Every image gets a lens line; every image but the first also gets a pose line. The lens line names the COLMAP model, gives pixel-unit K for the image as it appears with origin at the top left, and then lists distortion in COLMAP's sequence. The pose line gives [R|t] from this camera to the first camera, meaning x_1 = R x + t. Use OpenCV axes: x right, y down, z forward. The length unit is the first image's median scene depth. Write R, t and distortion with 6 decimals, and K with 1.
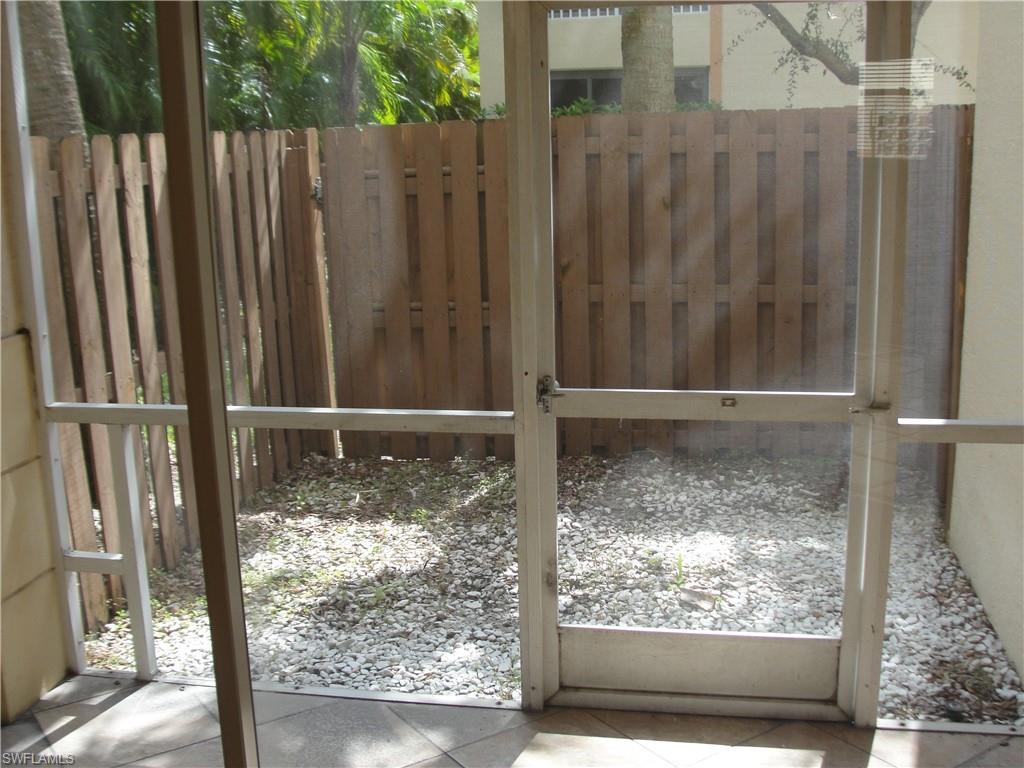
lens RADIAL K [[1176.4, 0, 512.0], [0, 1176.4, 384.0], [0, 0, 1]] dist [-0.219658, 0.314380]
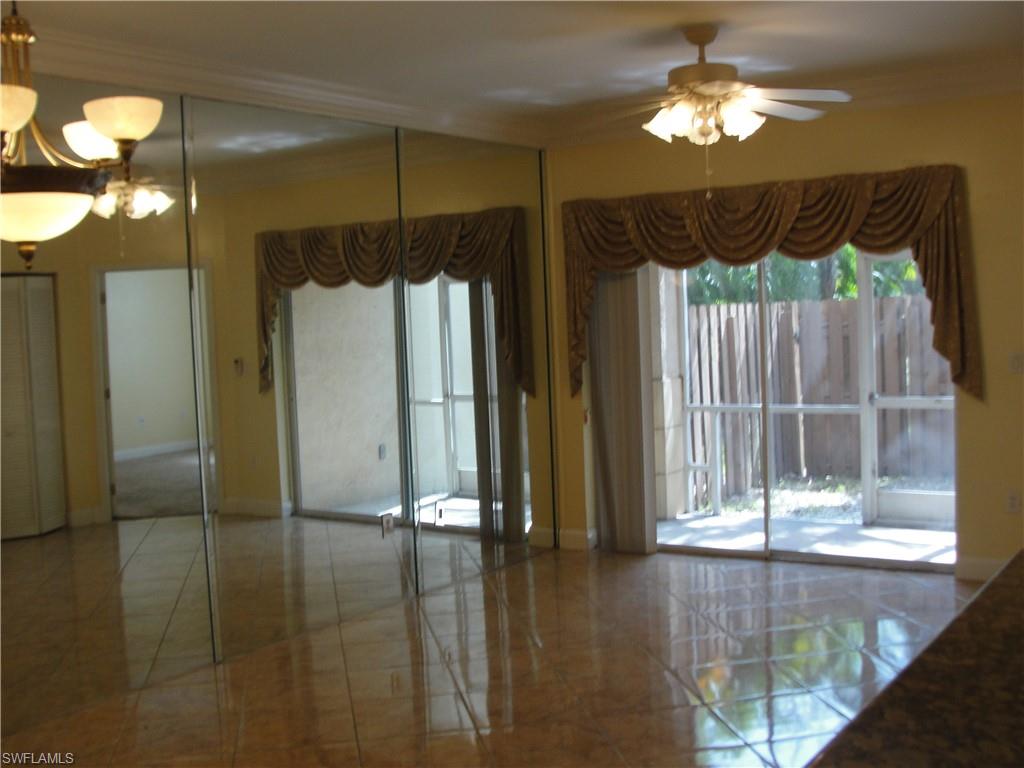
lens RADIAL K [[1176.4, 0, 512.0], [0, 1176.4, 384.0], [0, 0, 1]] dist [-0.219658, 0.314380]
pose [[0.914397, 0.012242, -0.404633, 0.192854], [-0.069219, 0.989551, -0.126483, 0.204818], [0.398857, 0.143664, 0.905690, -0.979842]]
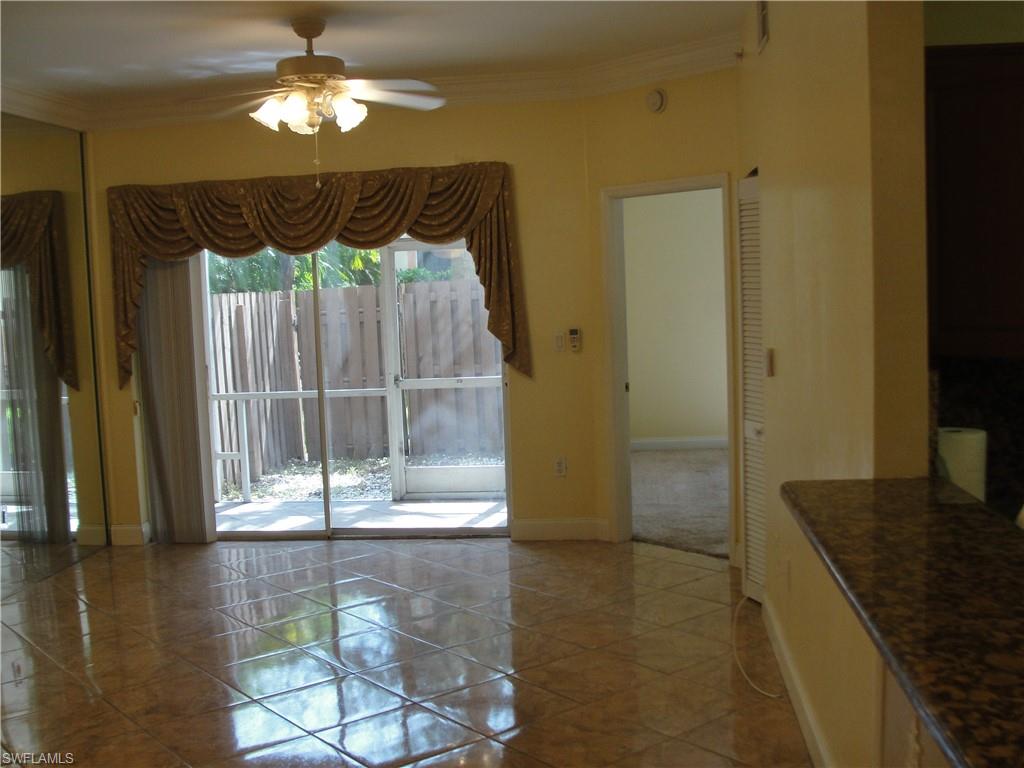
lens RADIAL K [[1176.4, 0, 512.0], [0, 1176.4, 384.0], [0, 0, 1]] dist [-0.219658, 0.314380]
pose [[0.997063, -0.019369, 0.074090, 0.052754], [0.028839, 0.991230, -0.128964, 0.217146], [-0.070943, 0.130722, 0.988878, -1.029703]]
